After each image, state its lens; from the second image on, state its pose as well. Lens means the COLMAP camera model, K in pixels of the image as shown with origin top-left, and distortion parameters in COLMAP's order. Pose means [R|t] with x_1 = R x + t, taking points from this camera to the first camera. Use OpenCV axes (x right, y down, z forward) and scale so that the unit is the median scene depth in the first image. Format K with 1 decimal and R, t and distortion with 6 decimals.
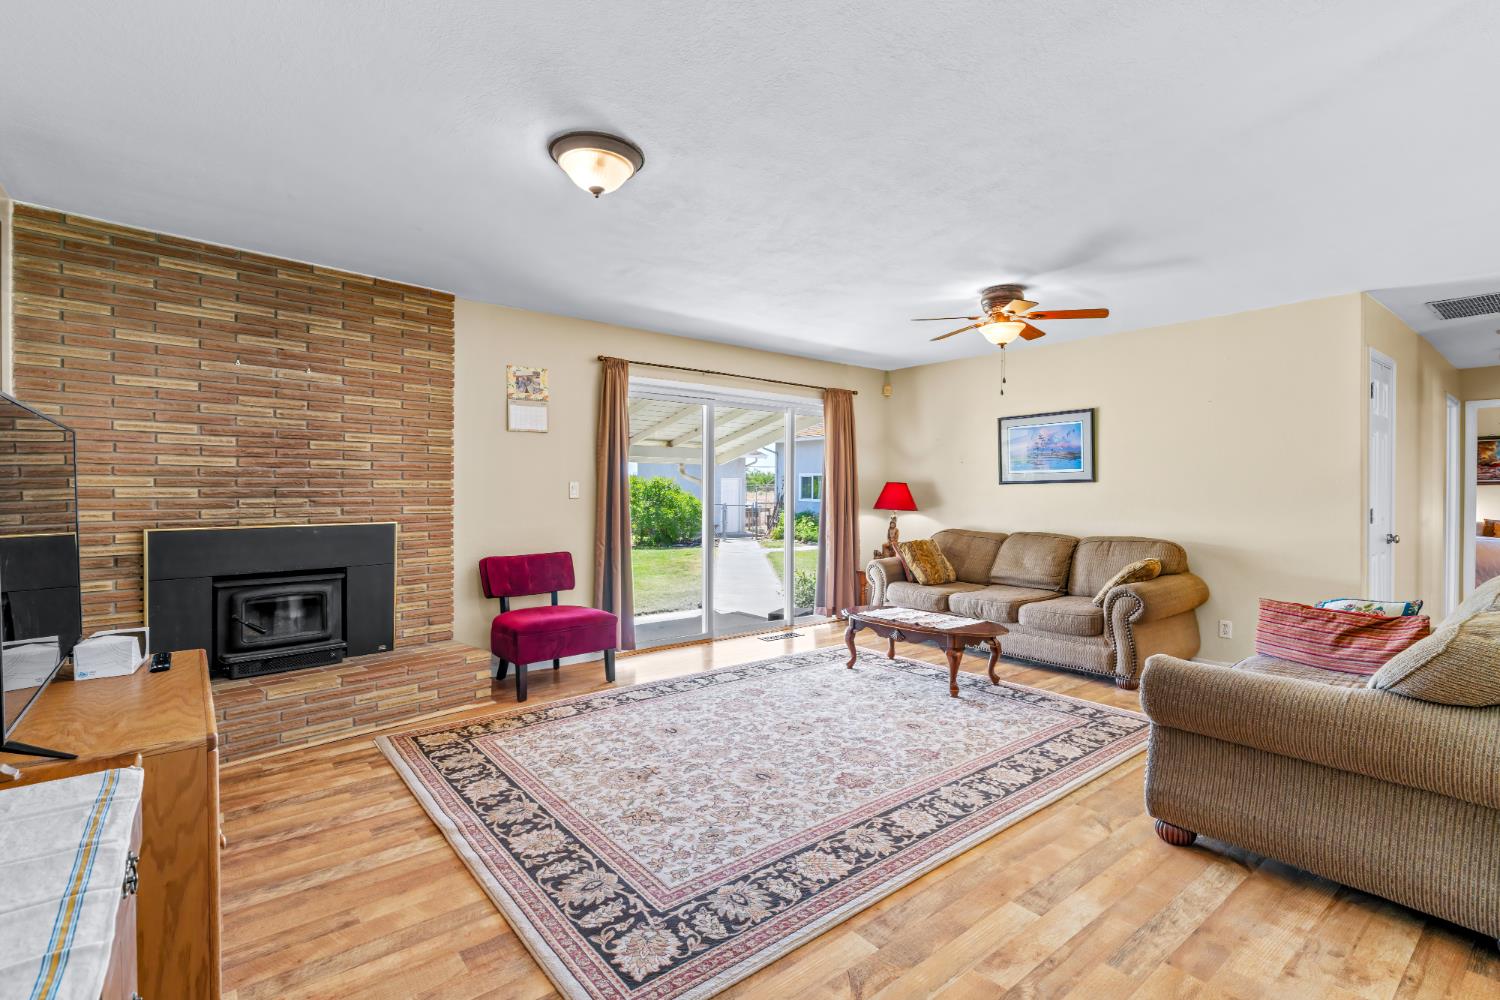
lens RADIAL K [[678.2, 0, 750.0], [0, 678.2, 500.0], [0, 0, 1]] dist [-0.004656, -0.000134]
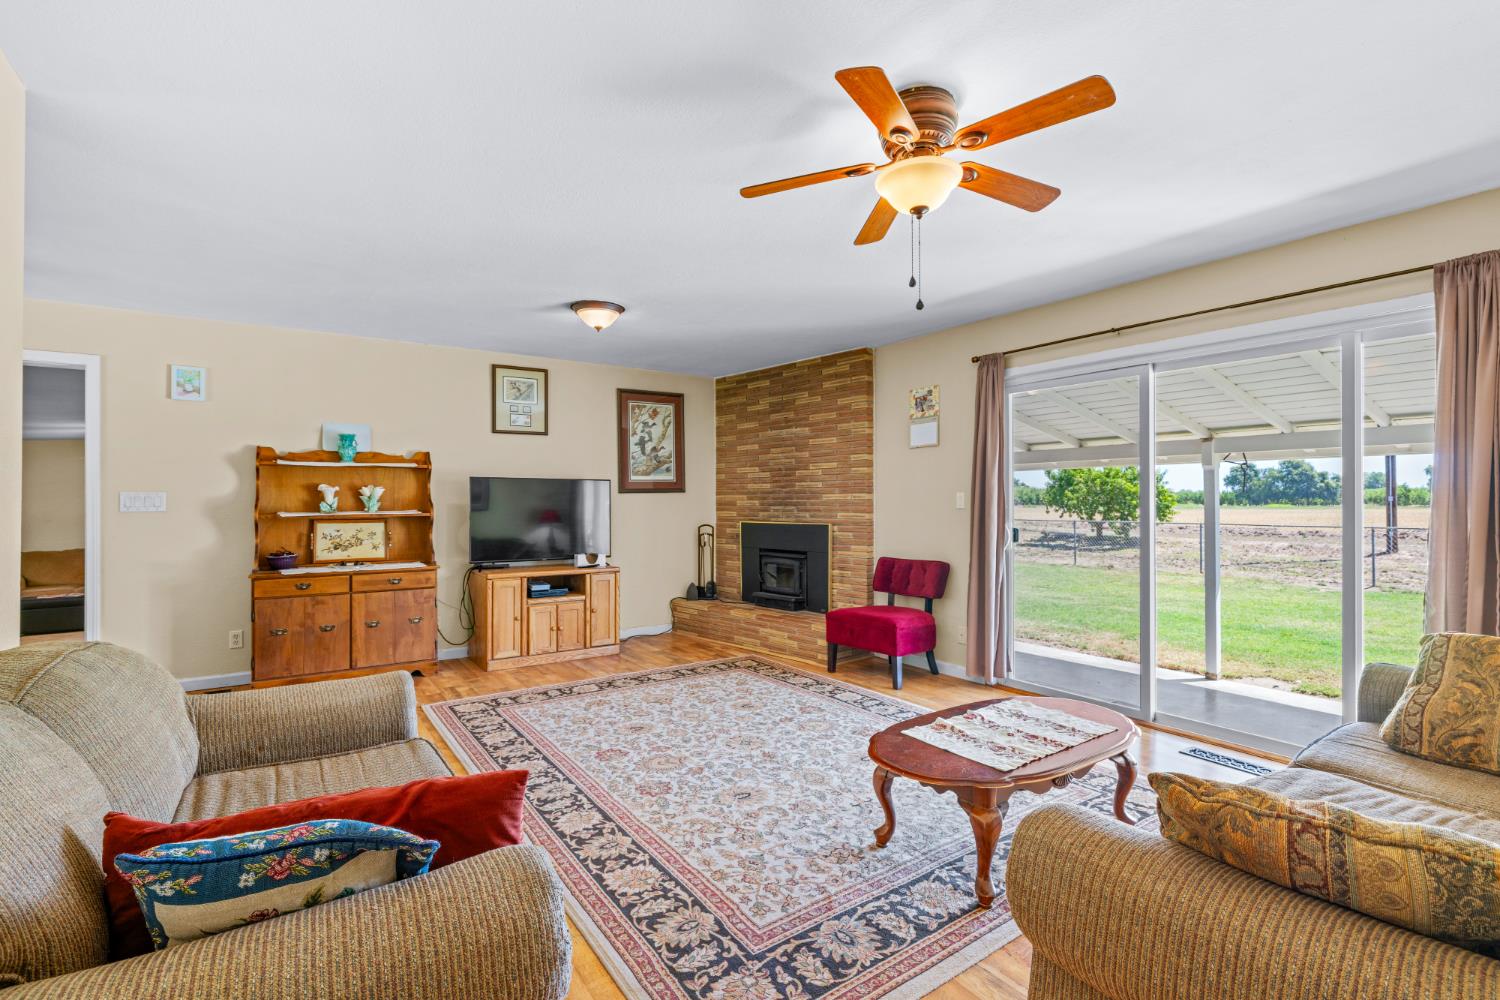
lens RADIAL K [[689.8, 0, 750.0], [0, 689.8, 500.0], [0, 0, 1]] dist [-0.000814, -0.000004]
pose [[-0.070767, -0.006109, -0.997474, 1.021784], [-0.013041, 0.999901, -0.005199, -0.008395], [0.997408, 0.012641, -0.070840, 1.033819]]
